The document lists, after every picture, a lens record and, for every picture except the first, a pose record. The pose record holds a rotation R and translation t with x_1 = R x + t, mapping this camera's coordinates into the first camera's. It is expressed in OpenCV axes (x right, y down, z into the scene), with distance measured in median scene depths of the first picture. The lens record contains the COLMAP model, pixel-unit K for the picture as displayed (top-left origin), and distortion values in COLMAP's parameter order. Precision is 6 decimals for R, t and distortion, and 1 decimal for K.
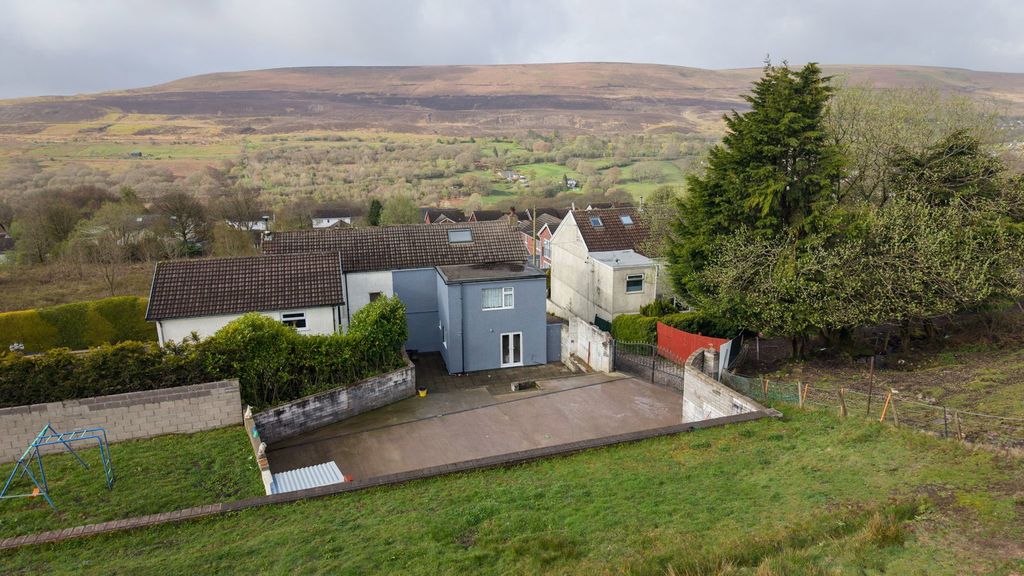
lens RADIAL K [[698.4, 0, 513.6], [0, 698.4, 288.9], [0, 0, 1]] dist [0.064881, -0.002000]
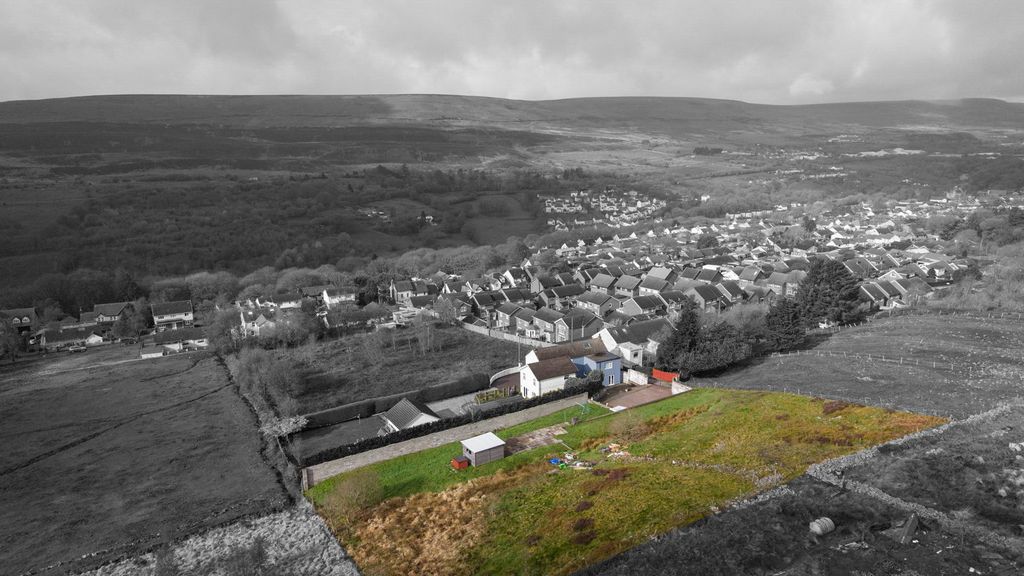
lens RADIAL K [[698.4, 0, 513.6], [0, 698.4, 288.9], [0, 0, 1]] dist [0.064881, -0.002000]
pose [[0.969681, -0.056632, 0.237720, -1.739201], [0.062084, 0.997950, -0.015506, -0.462912], [-0.236355, 0.029795, 0.971210, -3.061770]]
